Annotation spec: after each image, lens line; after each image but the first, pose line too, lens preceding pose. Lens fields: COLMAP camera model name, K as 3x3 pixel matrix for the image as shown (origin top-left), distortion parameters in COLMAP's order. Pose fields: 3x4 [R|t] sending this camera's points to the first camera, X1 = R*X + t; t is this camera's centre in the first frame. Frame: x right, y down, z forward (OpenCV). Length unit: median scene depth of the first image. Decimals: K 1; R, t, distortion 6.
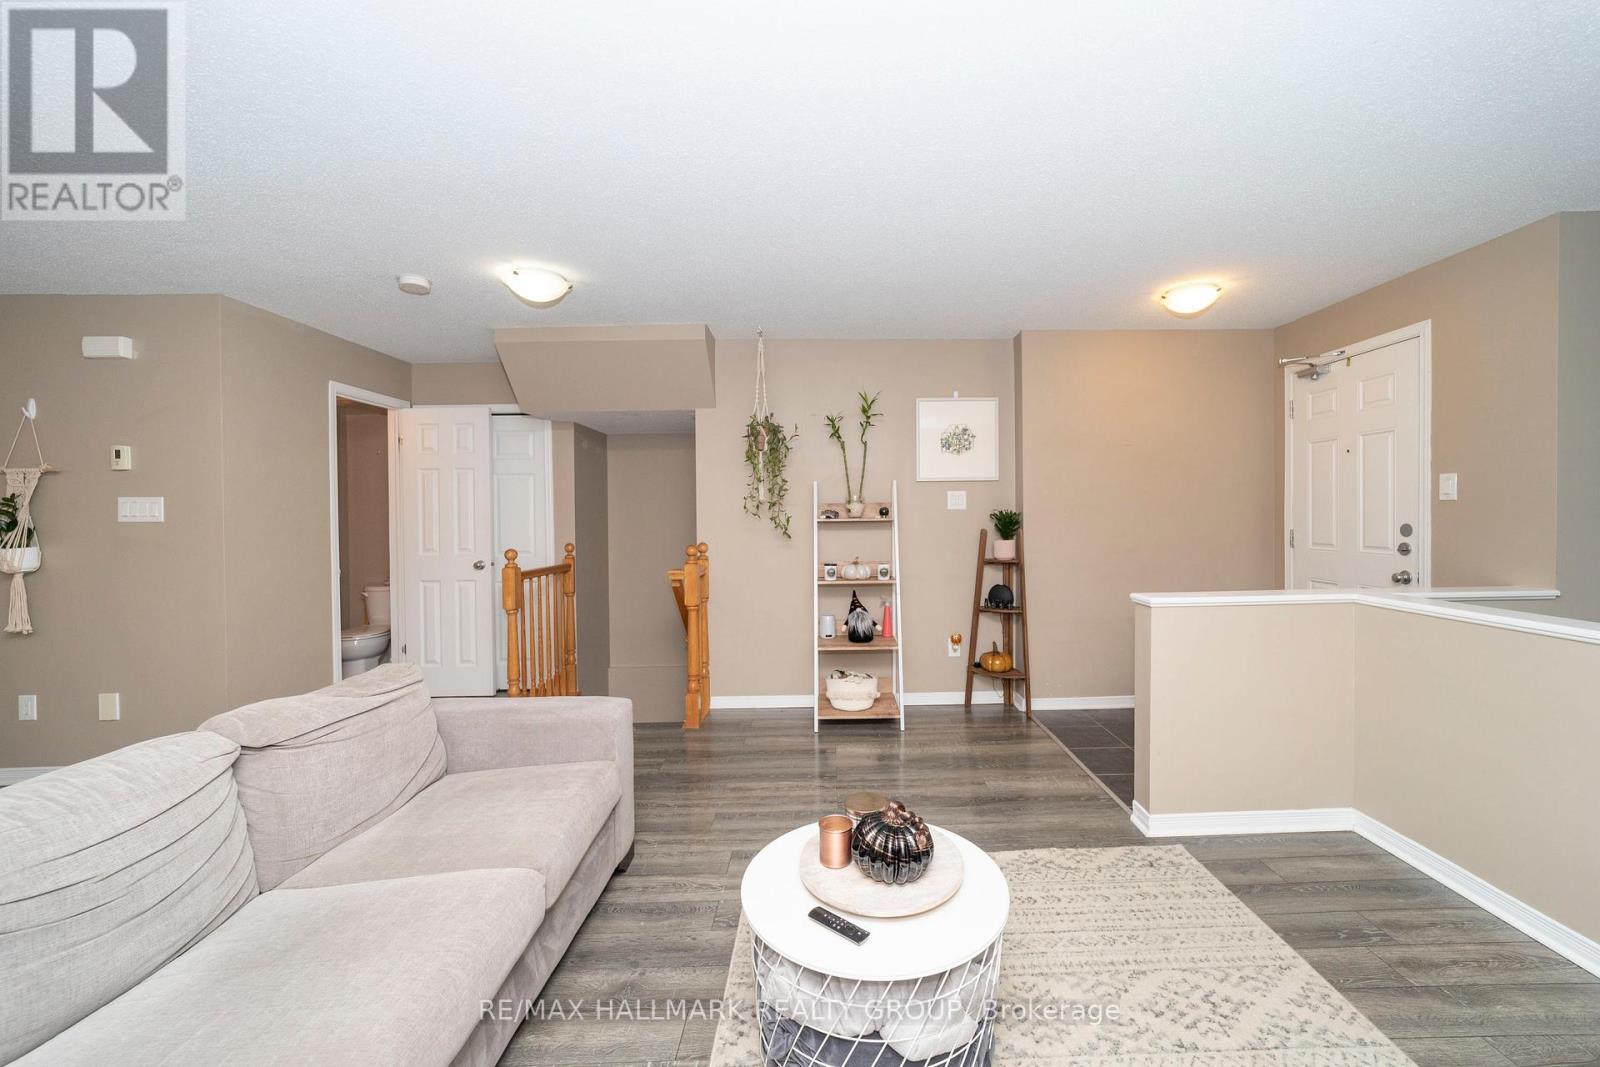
lens RADIAL K [[647.2, 0, 816.6], [0, 647.2, 504.7], [0, 0, 1]] dist [-0.008220, 0.000435]
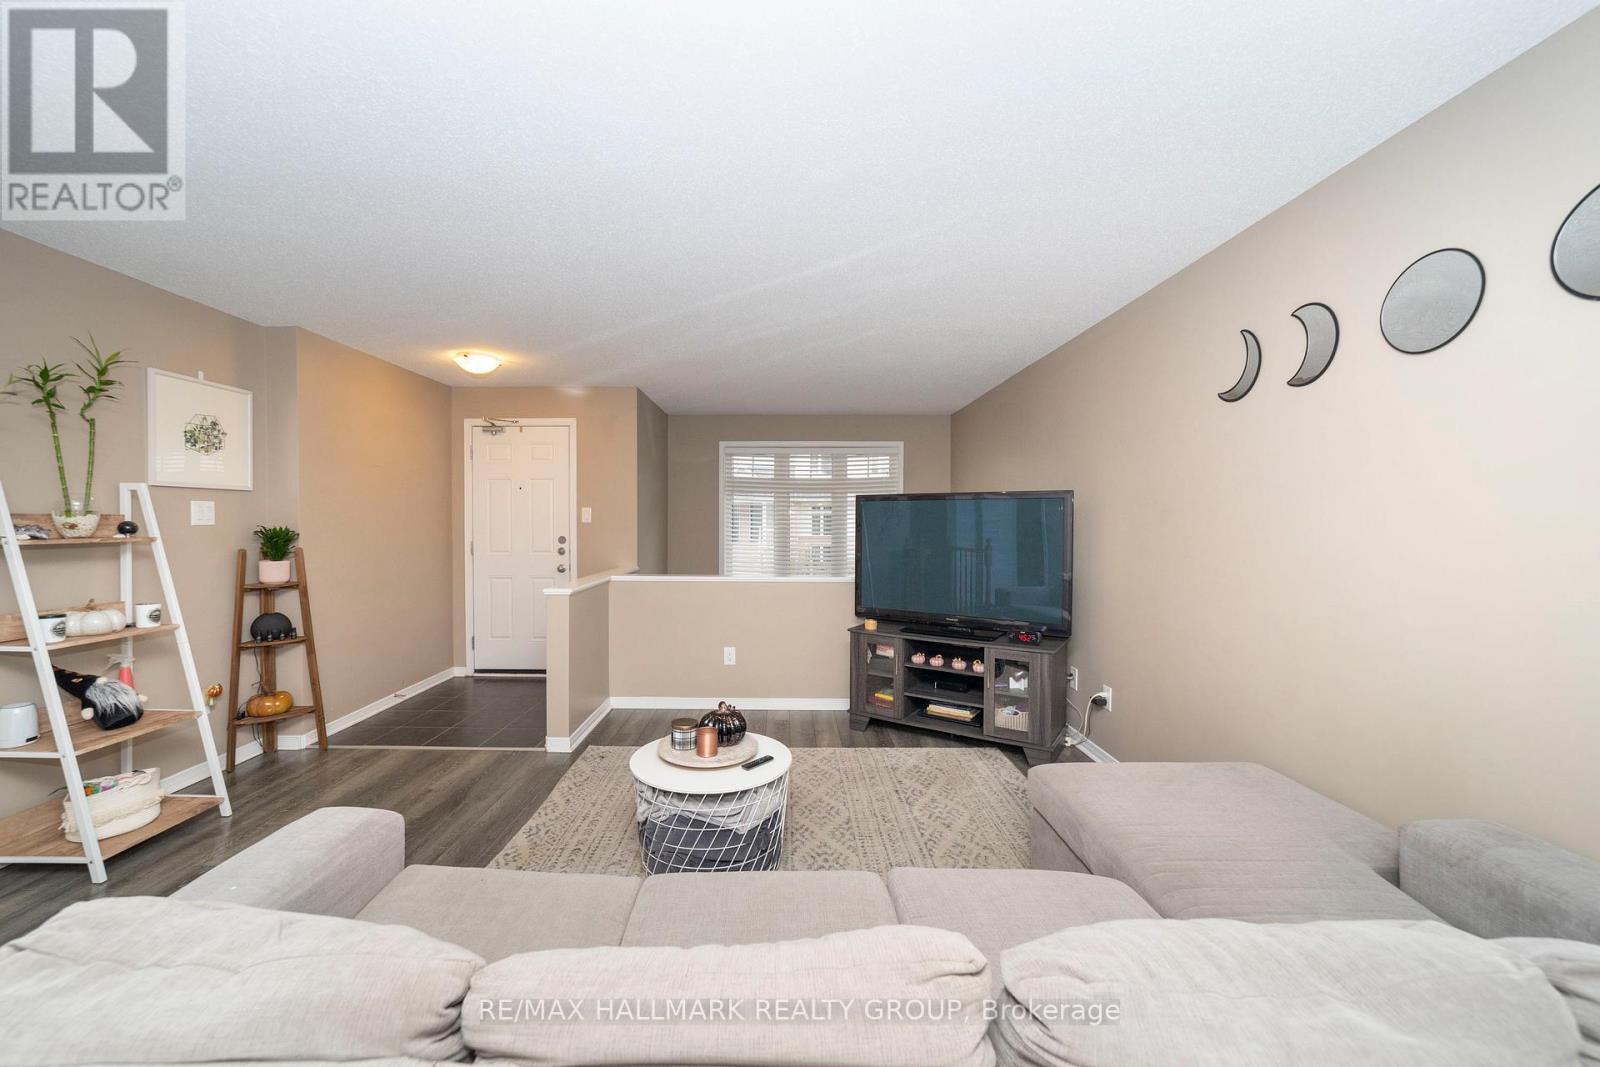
lens RADIAL K [[653.6, 0, 808.3], [0, 653.6, 537.3], [0, 0, 1]] dist [-0.014924, 0.000060]
pose [[-0.033955, -0.012428, 0.999346, -0.609578], [-0.014634, 0.999822, 0.011937, 0.002283], [-0.999316, -0.014219, -0.034131, 0.322202]]
